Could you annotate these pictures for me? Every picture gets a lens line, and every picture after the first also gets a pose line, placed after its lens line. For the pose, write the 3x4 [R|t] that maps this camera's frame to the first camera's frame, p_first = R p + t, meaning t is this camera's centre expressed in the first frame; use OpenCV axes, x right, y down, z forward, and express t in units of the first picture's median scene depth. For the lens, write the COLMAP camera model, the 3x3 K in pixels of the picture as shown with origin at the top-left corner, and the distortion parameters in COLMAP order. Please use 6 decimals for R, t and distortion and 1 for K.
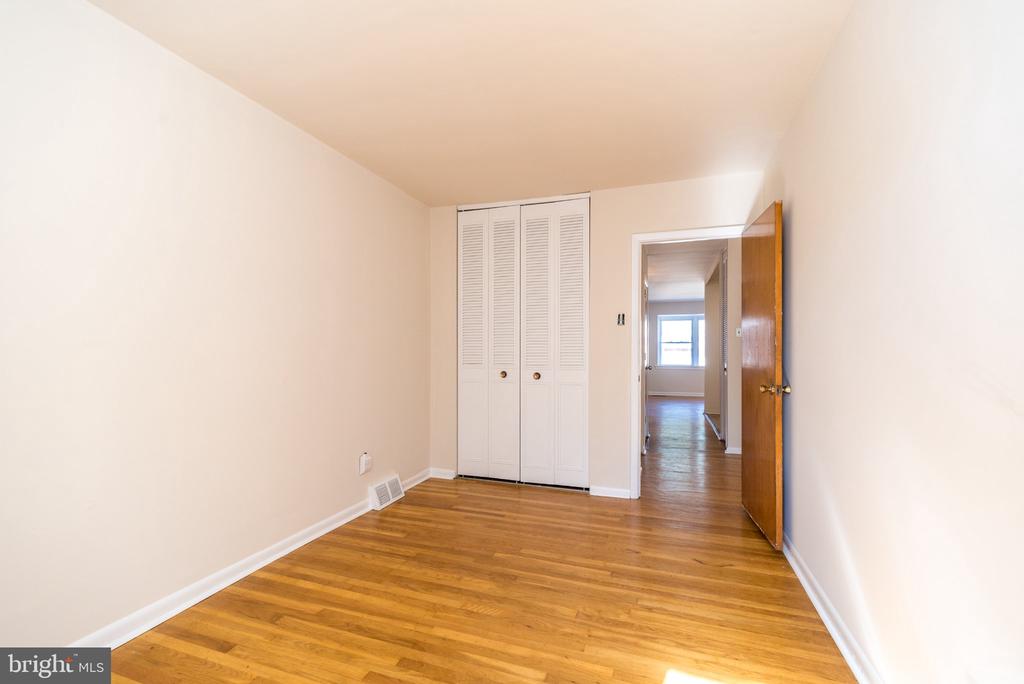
lens RADIAL K [[450.2, 0, 514.3], [0, 450.2, 346.6], [0, 0, 1]] dist [0.006883, 0.000733]
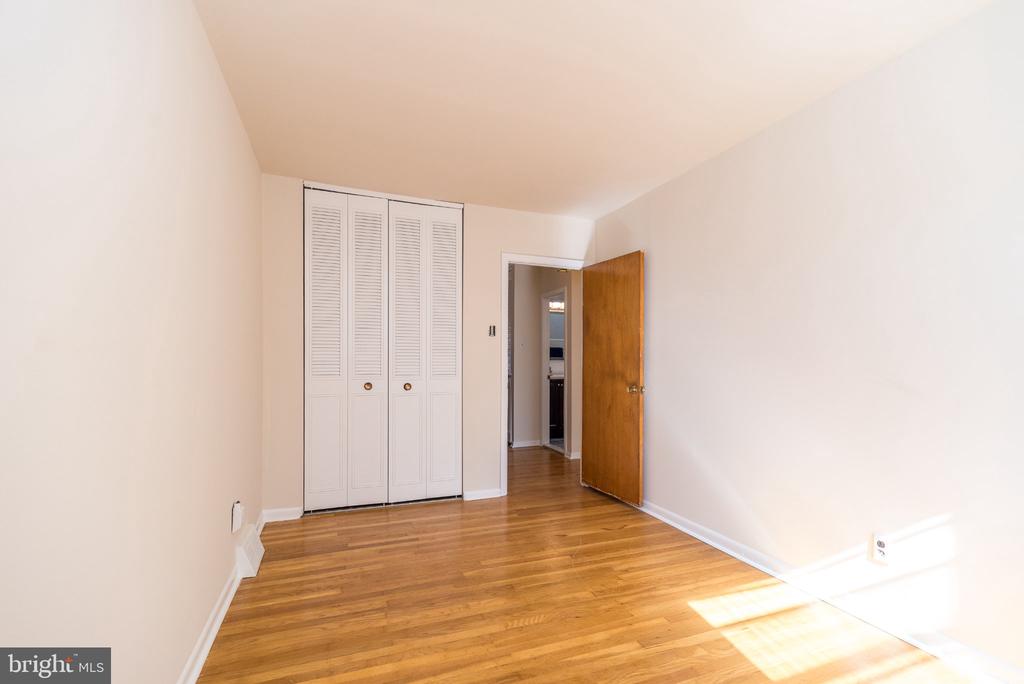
lens RADIAL K [[450.2, 0, 521.4], [0, 450.2, 358.3], [0, 0, 1]] dist [0.006883, 0.000733]
pose [[0.761893, 0.004969, 0.647684, -0.451143], [-0.010597, 0.999932, 0.004794, -0.001306], [-0.647617, -0.010516, 0.761894, 0.159213]]
